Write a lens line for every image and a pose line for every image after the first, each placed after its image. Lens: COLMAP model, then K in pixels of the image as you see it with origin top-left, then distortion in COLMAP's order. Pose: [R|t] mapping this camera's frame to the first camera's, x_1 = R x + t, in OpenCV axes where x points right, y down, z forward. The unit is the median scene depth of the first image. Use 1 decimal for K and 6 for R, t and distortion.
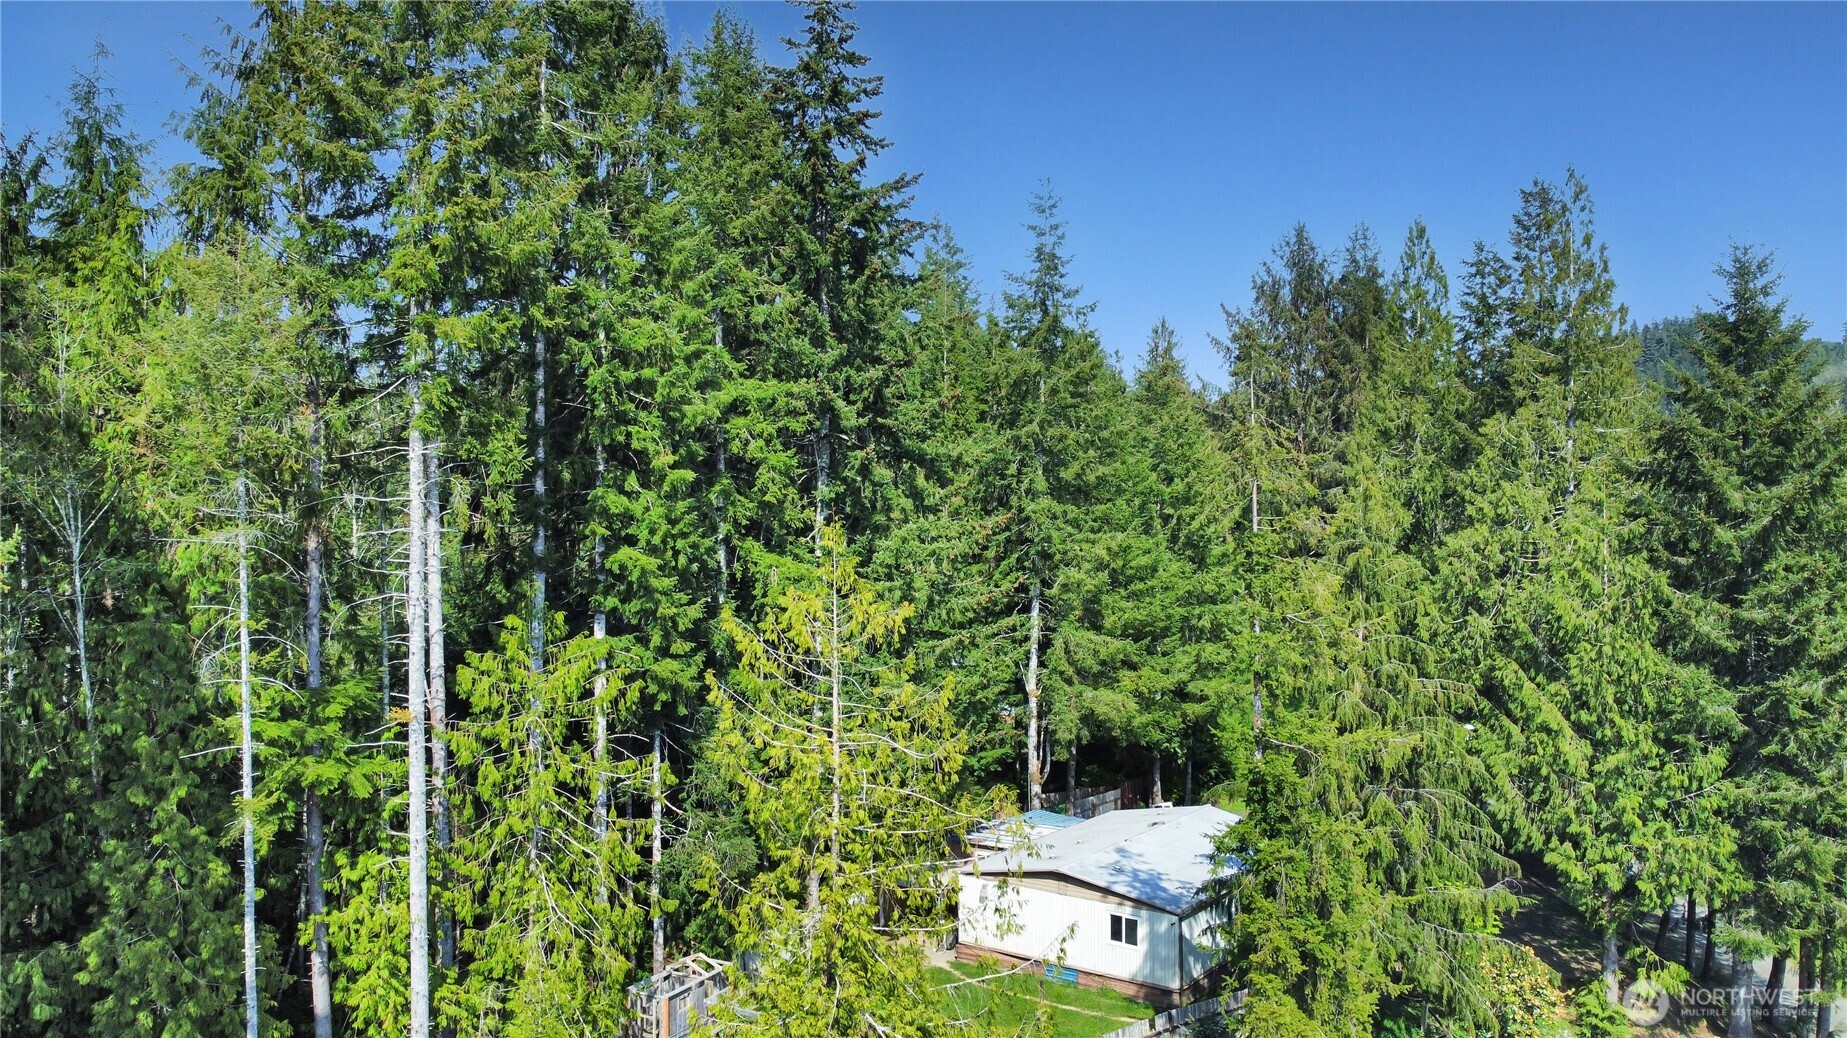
lens RADIAL K [[1391.2, 0, 925.6], [0, 1391.2, 518.6], [0, 0, 1]] dist [0.001047, -0.002520]
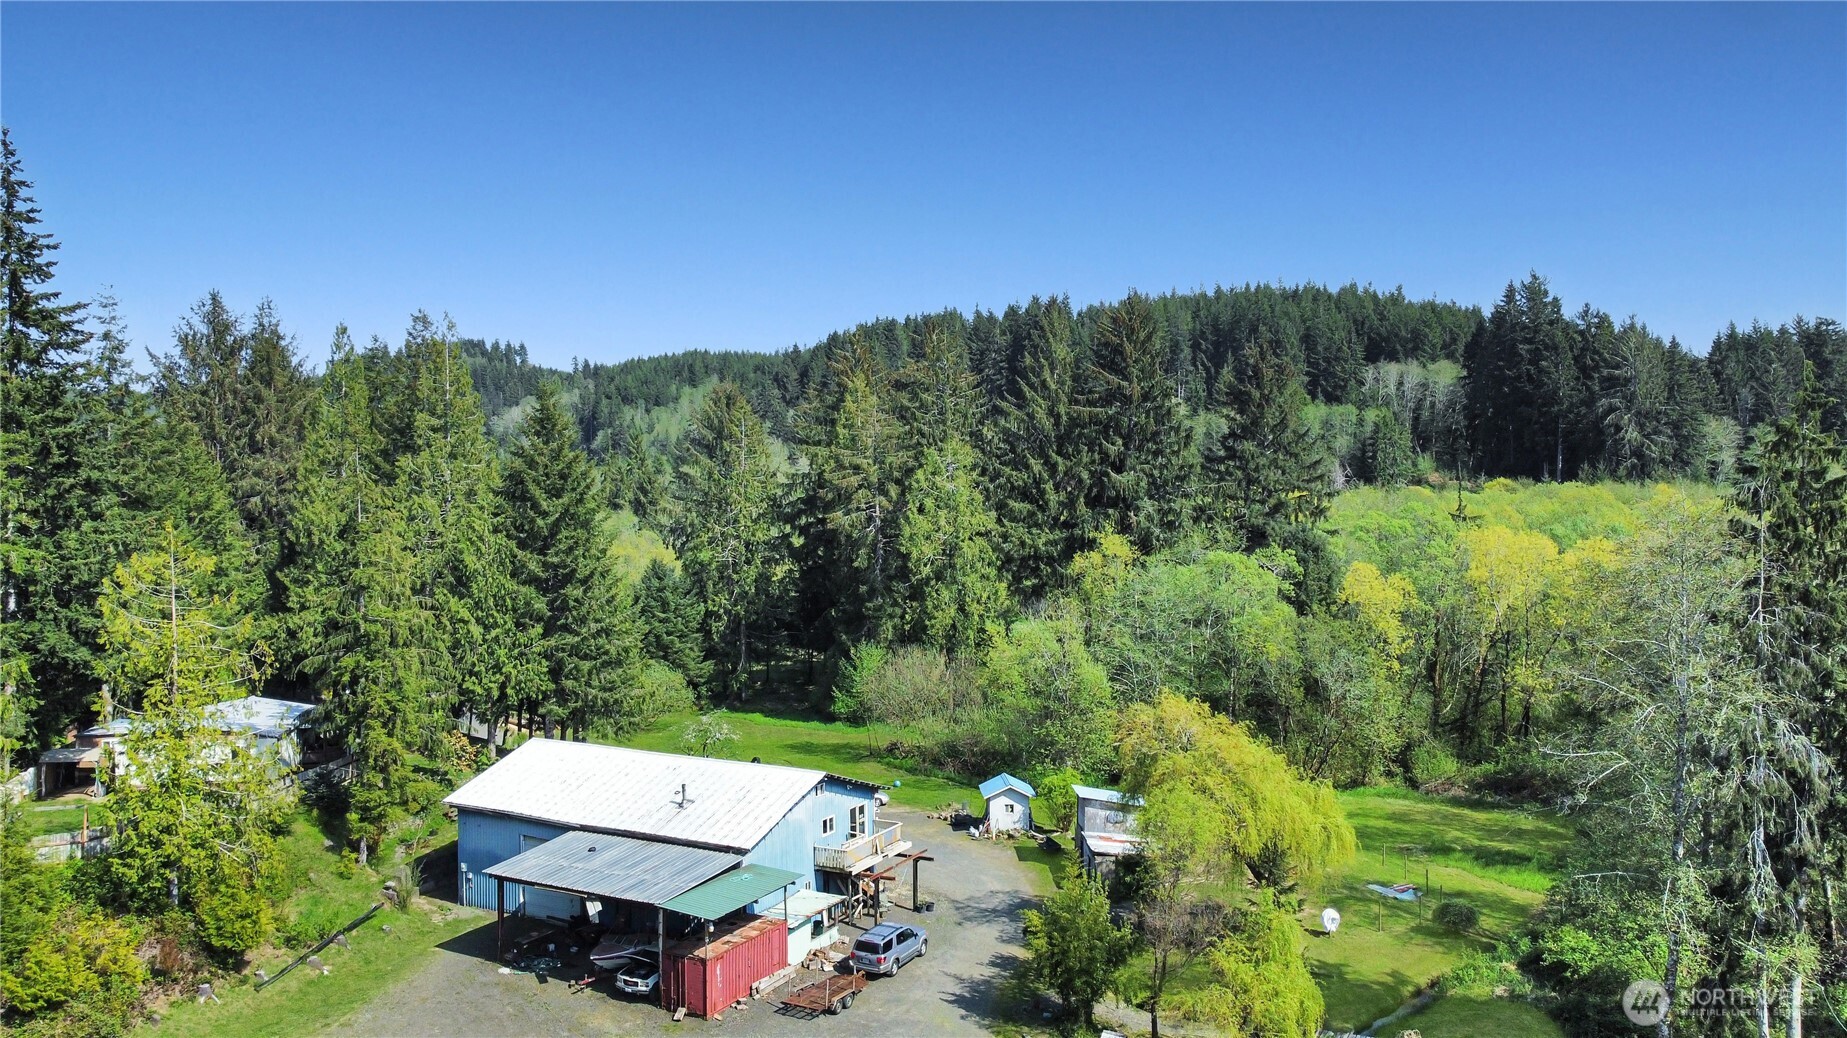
lens RADIAL K [[1391.2, 0, 924.9], [0, 1391.2, 518.4], [0, 0, 1]] dist [0.001047, -0.002520]
pose [[0.674117, -0.010702, 0.738547, -0.573116], [0.013415, 0.999907, 0.002245, 0.008845], [-0.738502, 0.008394, 0.674199, -0.826668]]
